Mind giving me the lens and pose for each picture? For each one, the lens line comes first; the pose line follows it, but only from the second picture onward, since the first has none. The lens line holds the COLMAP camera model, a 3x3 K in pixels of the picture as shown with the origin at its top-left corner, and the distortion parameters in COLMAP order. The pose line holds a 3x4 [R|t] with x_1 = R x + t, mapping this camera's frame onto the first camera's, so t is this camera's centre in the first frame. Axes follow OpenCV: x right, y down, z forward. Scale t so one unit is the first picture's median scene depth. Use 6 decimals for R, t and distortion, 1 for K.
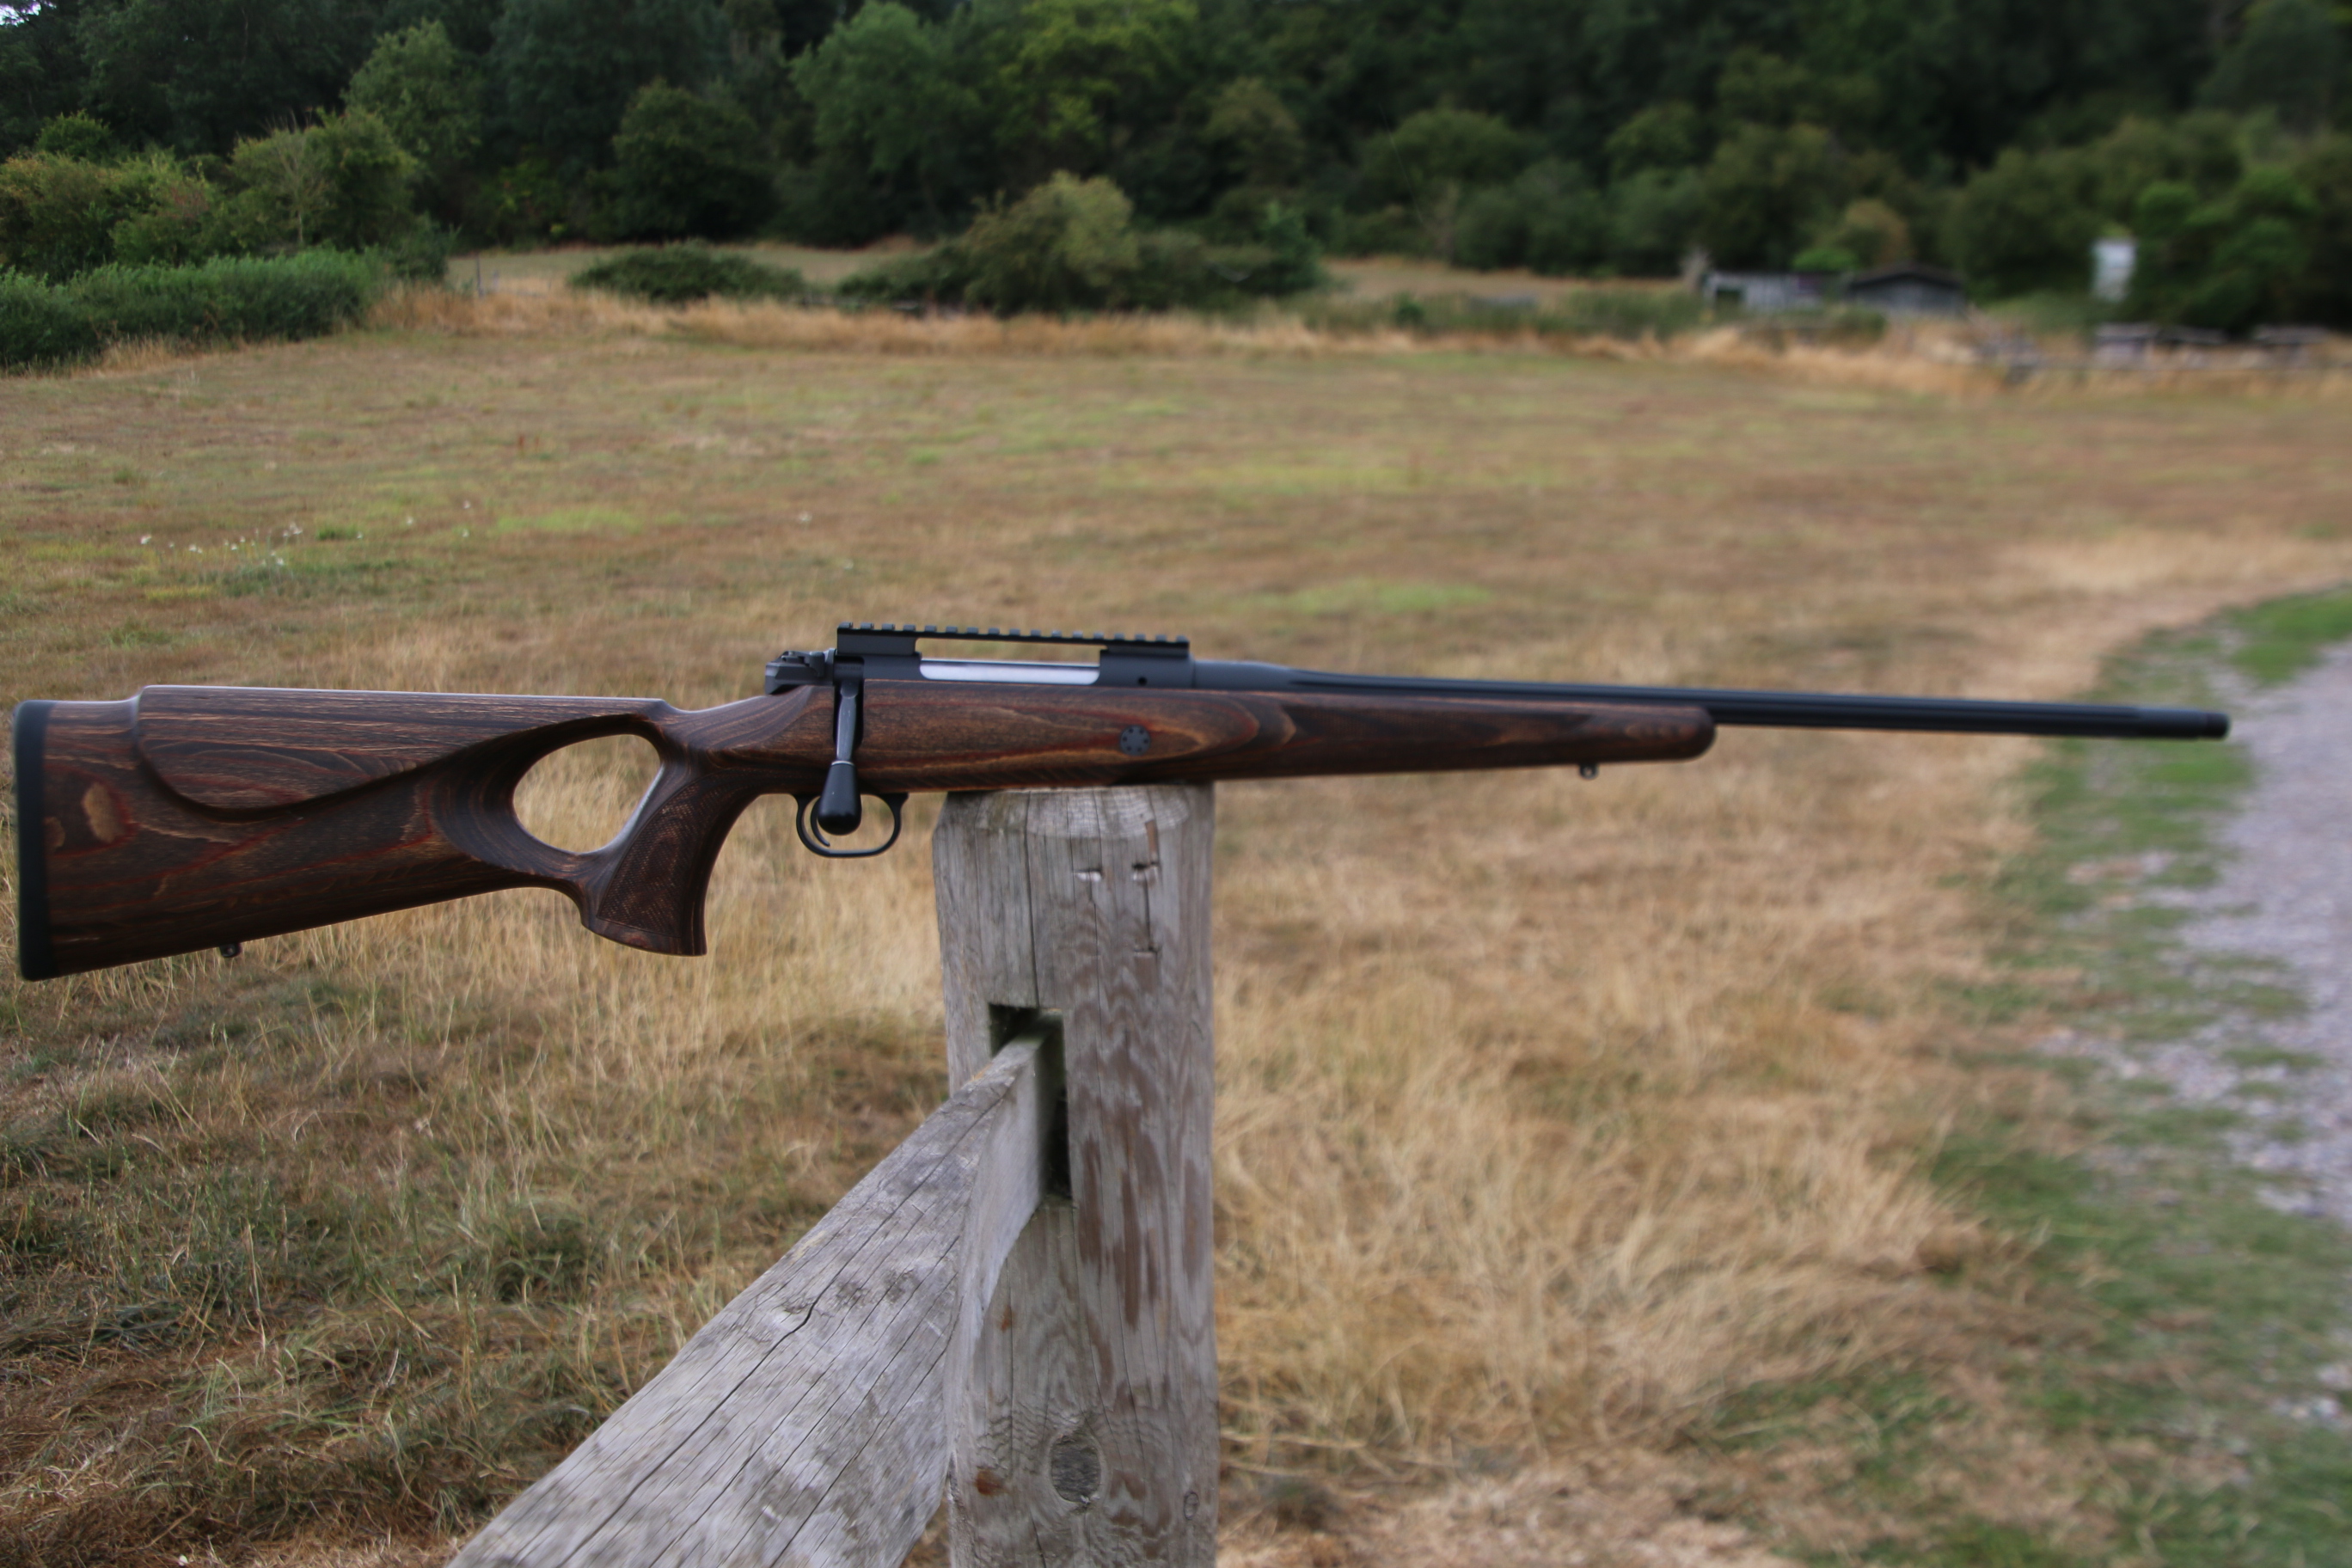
lens RADIAL K [[2451.7, 0, 1269.1], [0, 2451.7, 856.4], [0, 0, 1]] dist [0.006993, 0.232489]
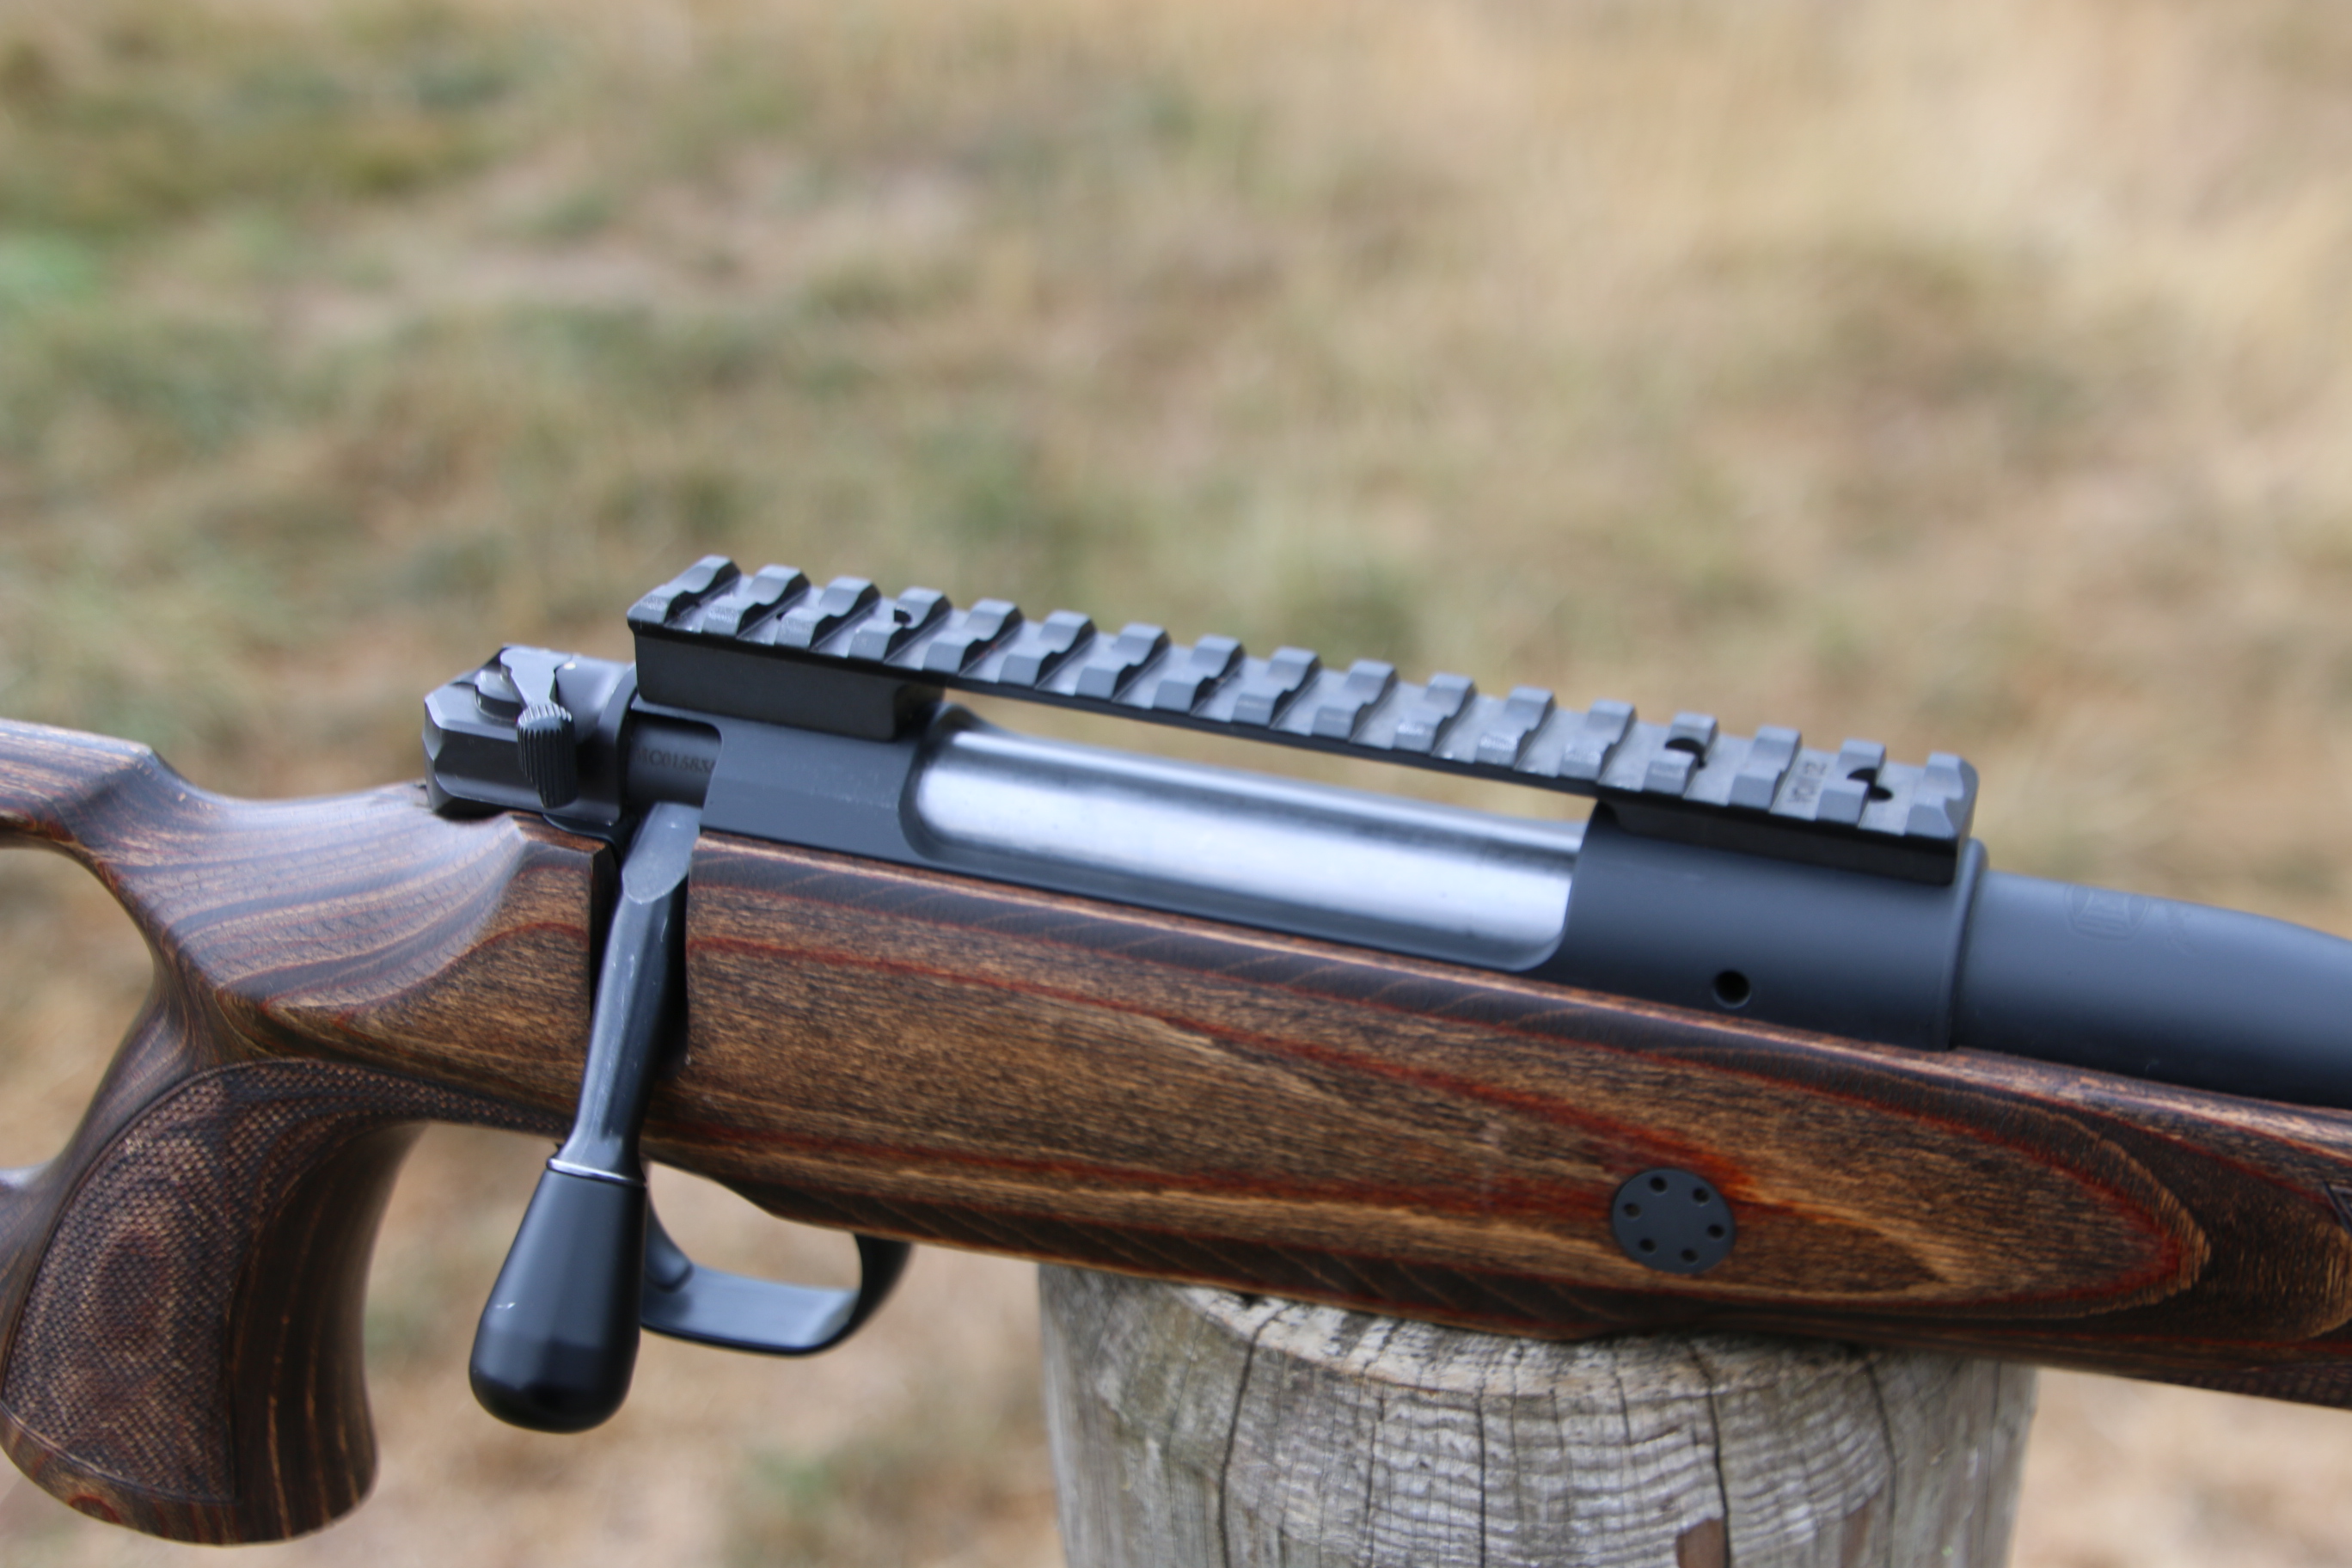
lens RADIAL K [[3176.7, 0, 1301.6], [0, 3176.7, 854.7], [0, 0, 1]] dist [0.074735, 0.226987]
pose [[0.919849, 0.164407, -0.356158, 0.004859], [-0.041127, 0.943349, 0.329243, -0.047681], [0.390111, -0.288206, 0.874500, 0.184032]]
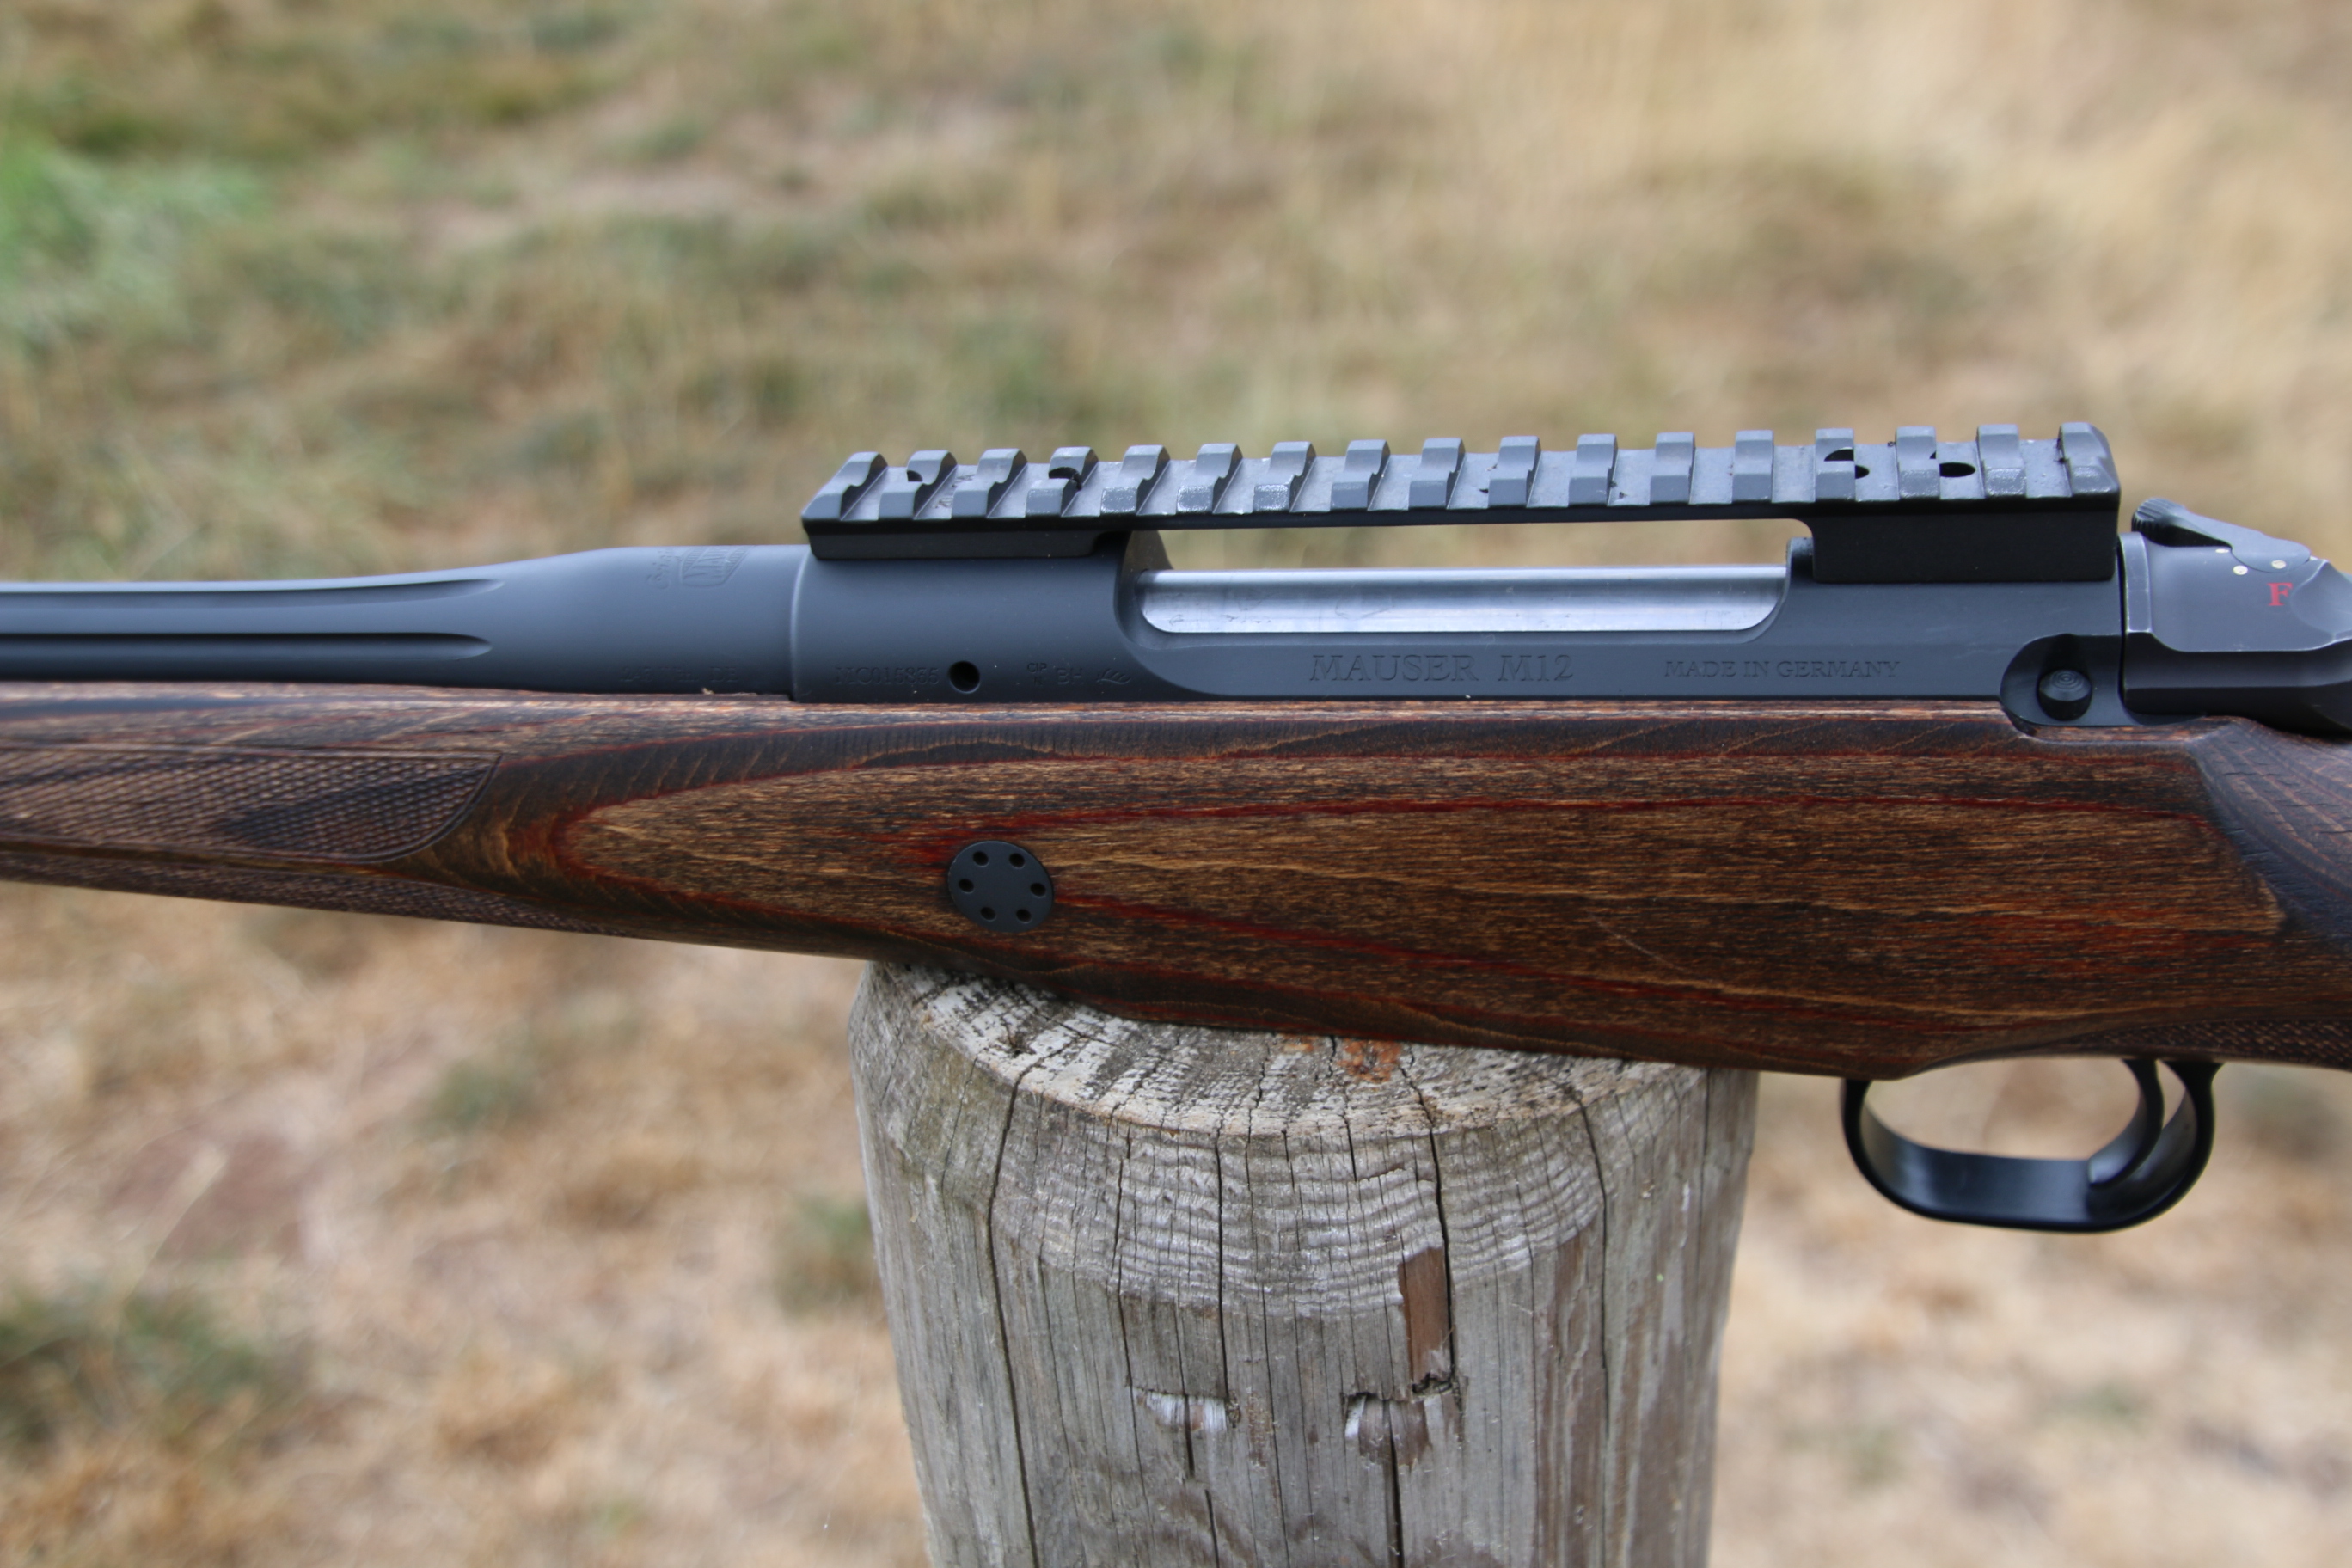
lens RADIAL K [[2708.2, 0, 1279.4], [0, 2708.2, 830.8], [0, 0, 1]] dist [-0.019564, 0.393787]
pose [[0.914604, 0.183496, -0.360318, 0.009308], [-0.037901, 0.926082, 0.375414, -0.043679], [0.402571, -0.329698, 0.853953, 0.193157]]
